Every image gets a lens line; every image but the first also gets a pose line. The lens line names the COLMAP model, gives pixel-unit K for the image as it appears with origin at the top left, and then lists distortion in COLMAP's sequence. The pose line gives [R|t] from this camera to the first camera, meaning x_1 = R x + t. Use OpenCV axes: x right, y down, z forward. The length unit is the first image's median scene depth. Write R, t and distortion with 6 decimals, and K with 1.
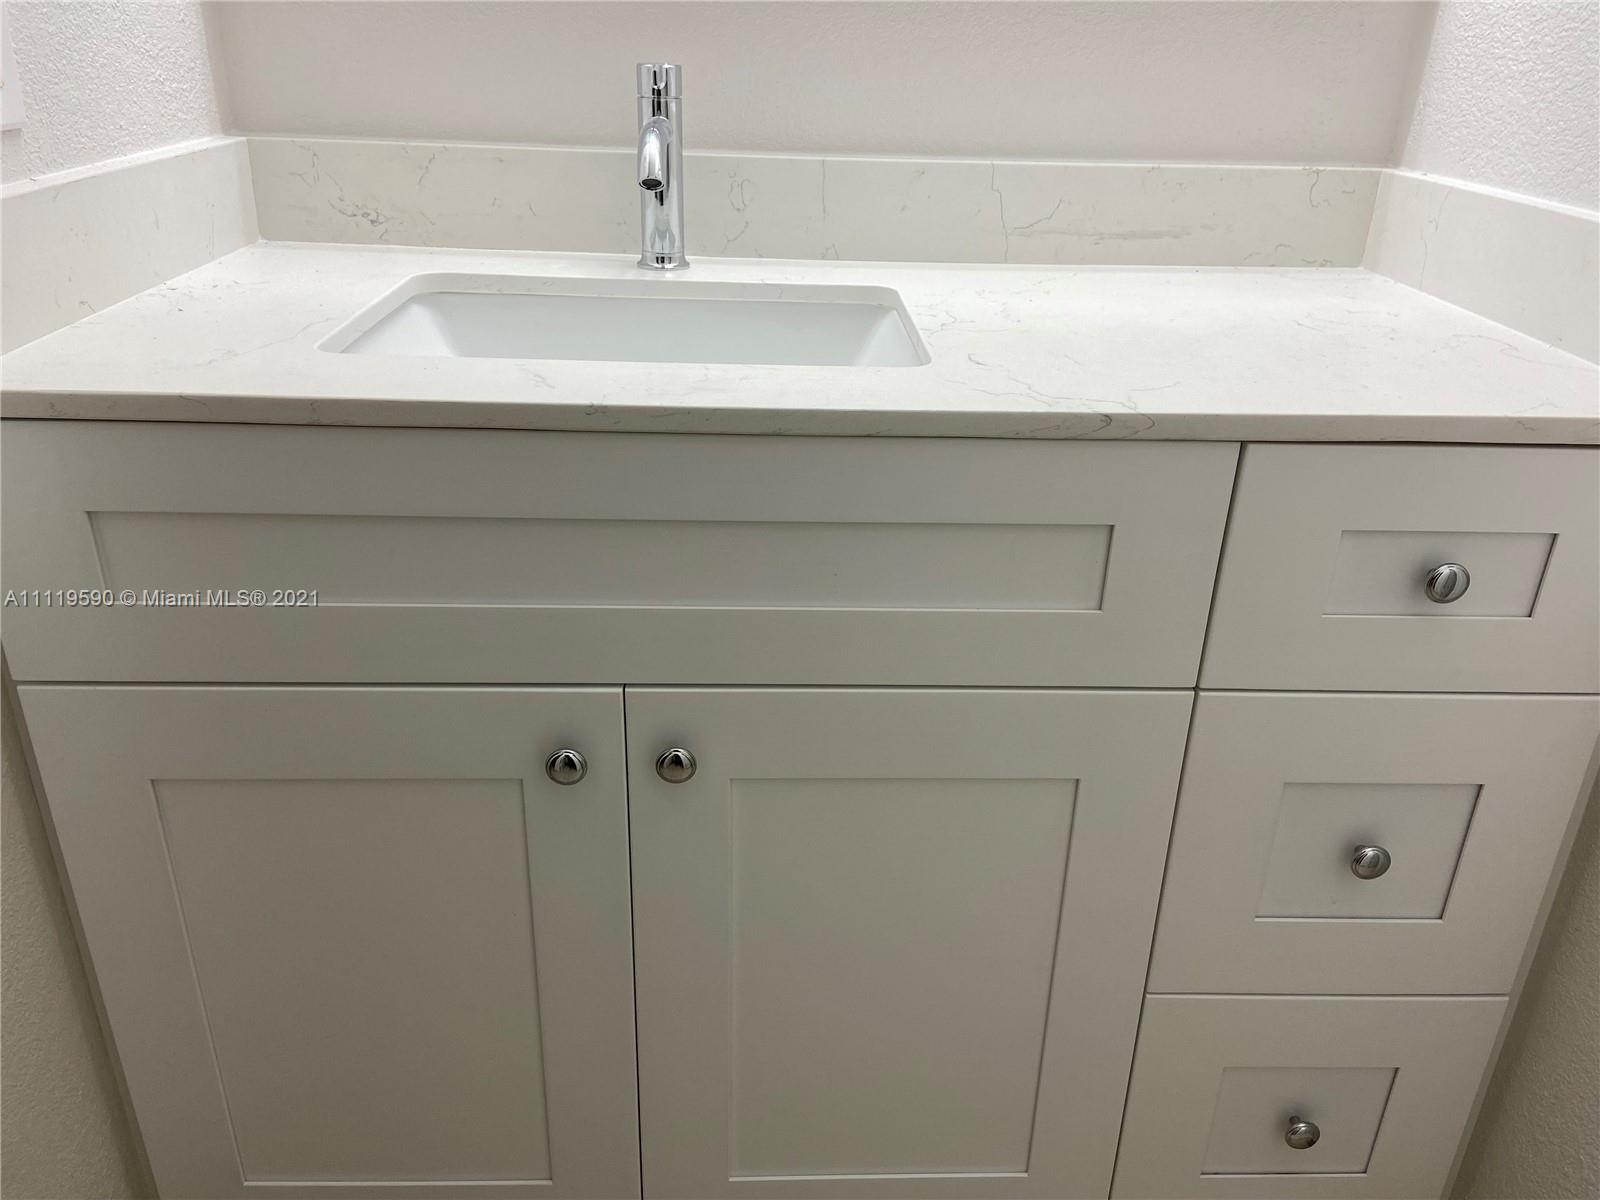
lens RADIAL K [[1208.9, 0, 799.9], [0, 1208.9, 595.3], [0, 0, 1]] dist [0.120908, -0.154321]
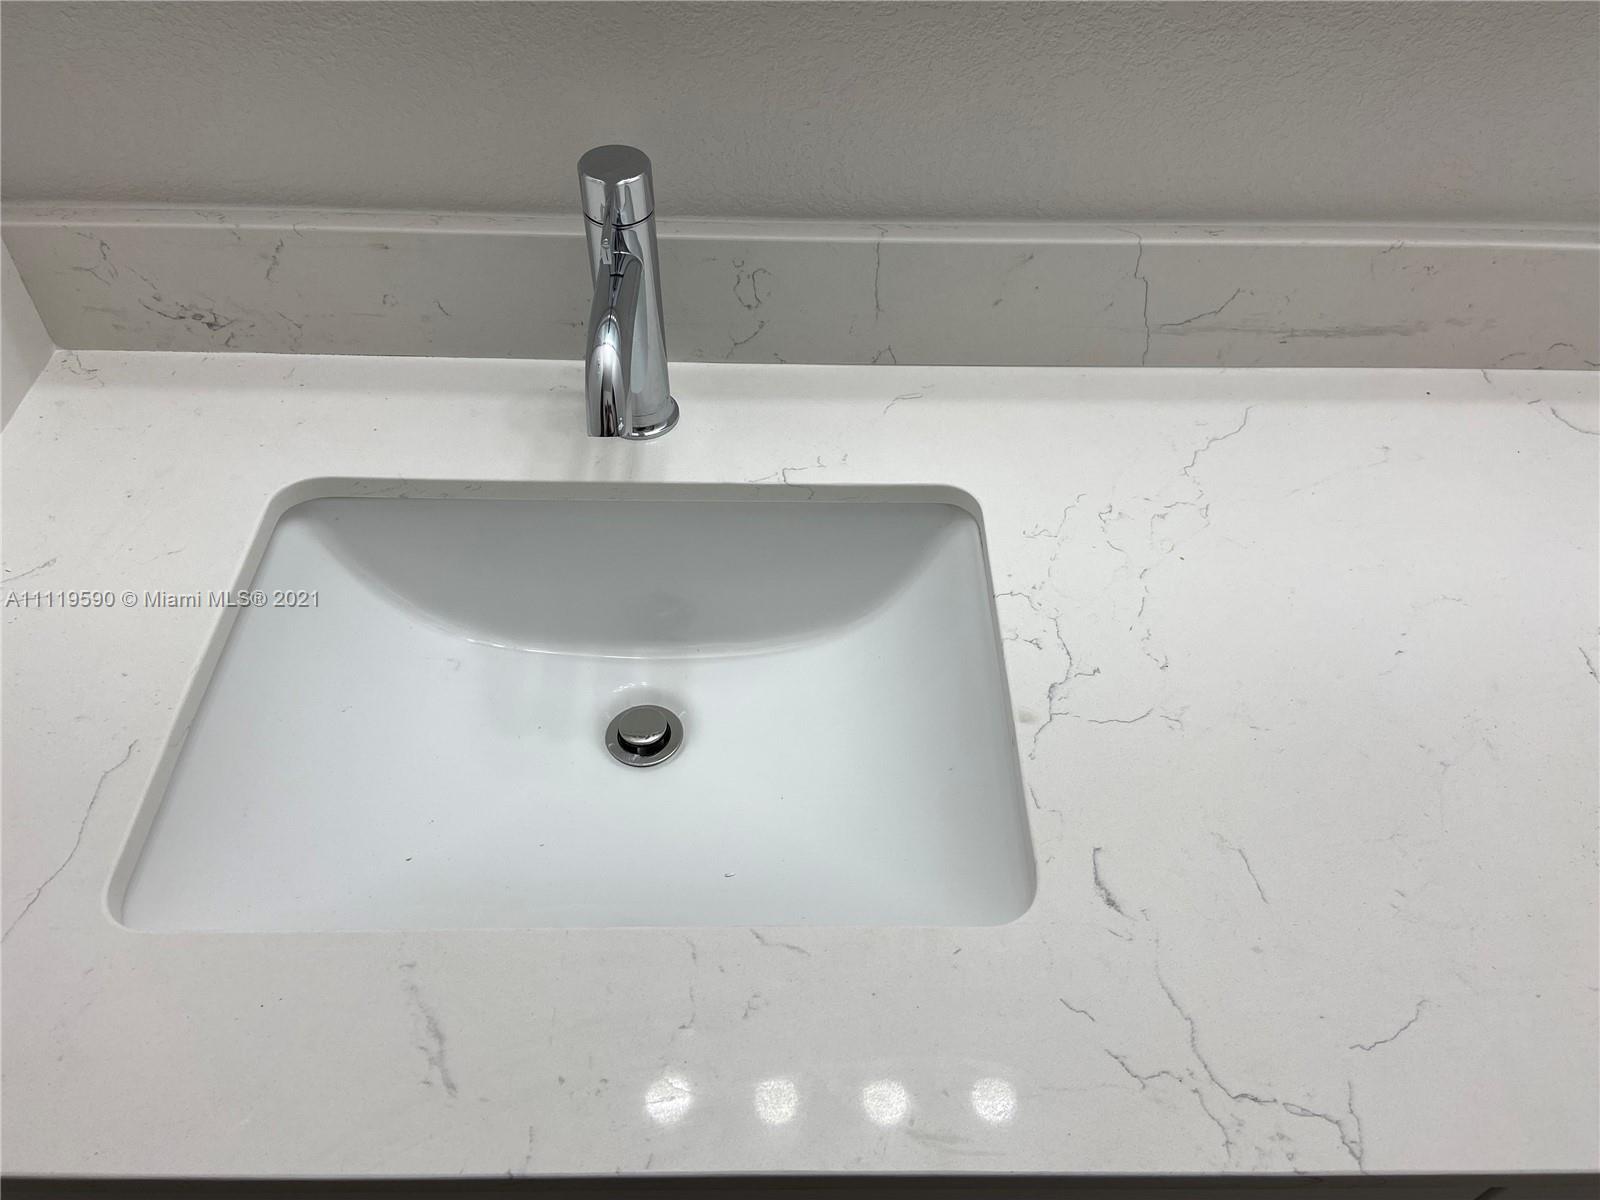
lens RADIAL K [[1208.9, 0, 799.9], [0, 1208.9, 595.3], [0, 0, 1]] dist [0.120908, -0.154321]
pose [[0.999609, 0.011842, -0.025334, -0.003708], [-0.001105, 0.921935, 0.387343, -0.435157], [0.027944, -0.387164, 0.921587, 0.329492]]
